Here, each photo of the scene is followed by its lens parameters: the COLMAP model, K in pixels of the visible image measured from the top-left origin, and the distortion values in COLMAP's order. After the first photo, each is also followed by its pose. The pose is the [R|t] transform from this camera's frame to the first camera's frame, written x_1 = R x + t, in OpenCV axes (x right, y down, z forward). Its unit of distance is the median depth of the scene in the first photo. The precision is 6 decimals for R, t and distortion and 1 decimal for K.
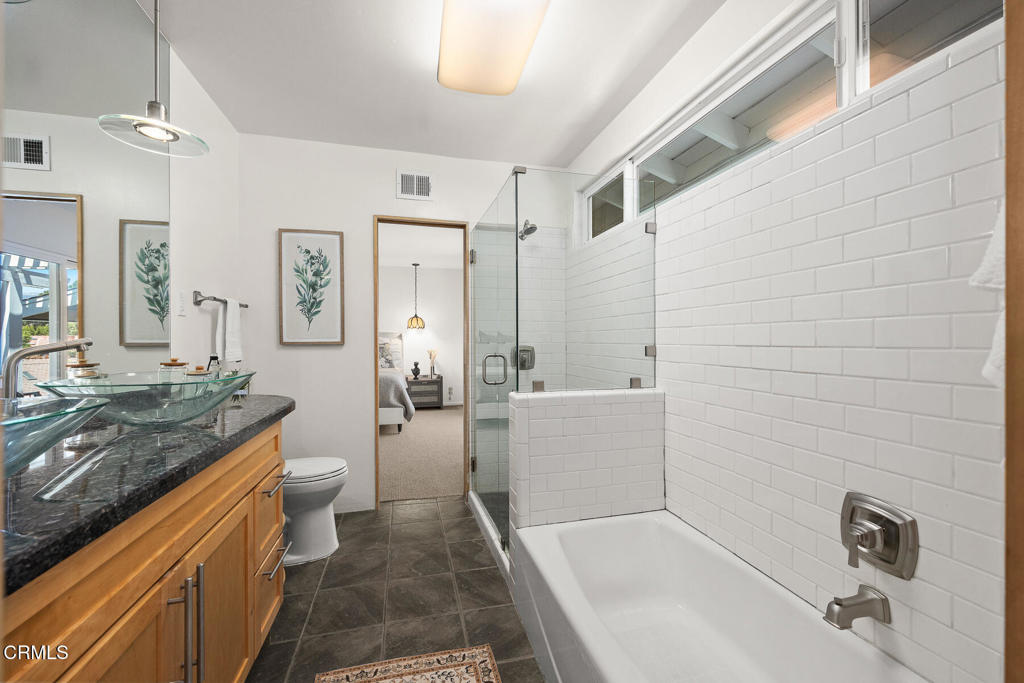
lens RADIAL K [[395.9, 0, 514.4], [0, 395.9, 337.2], [0, 0, 1]] dist [-0.001327, 0.000001]
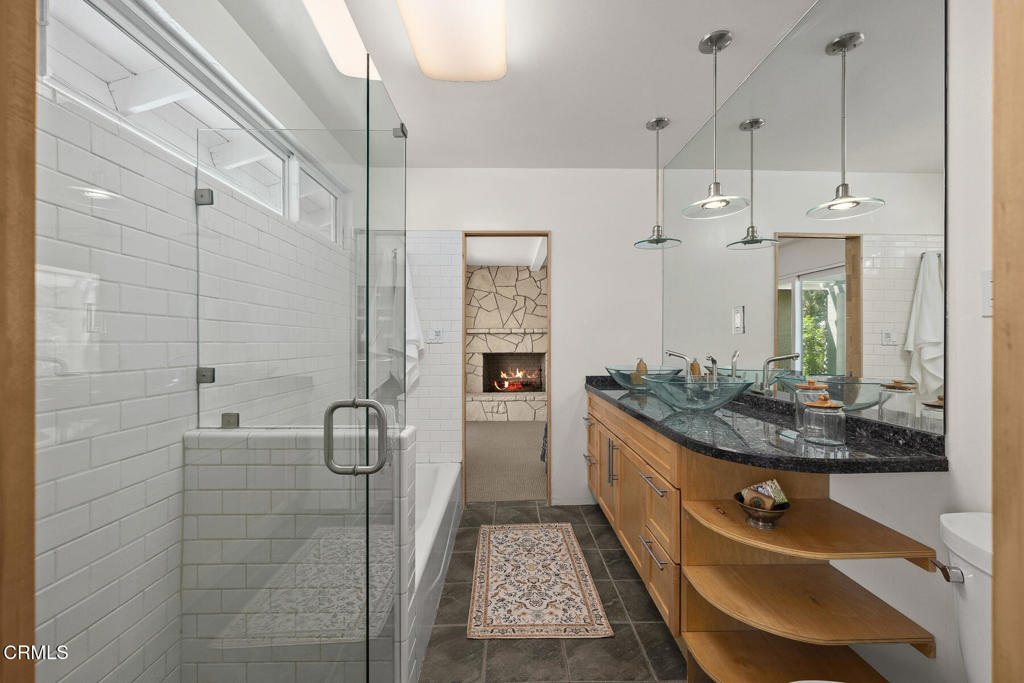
lens RADIAL K [[395.9, 0, 514.4], [0, 395.9, 337.2], [0, 0, 1]] dist [-0.001327, 0.000001]
pose [[-0.967823, 0.008226, 0.251498, -0.472365], [0.004819, 0.999888, -0.014161, -0.026002], [-0.251586, -0.012493, -0.967754, 2.044740]]
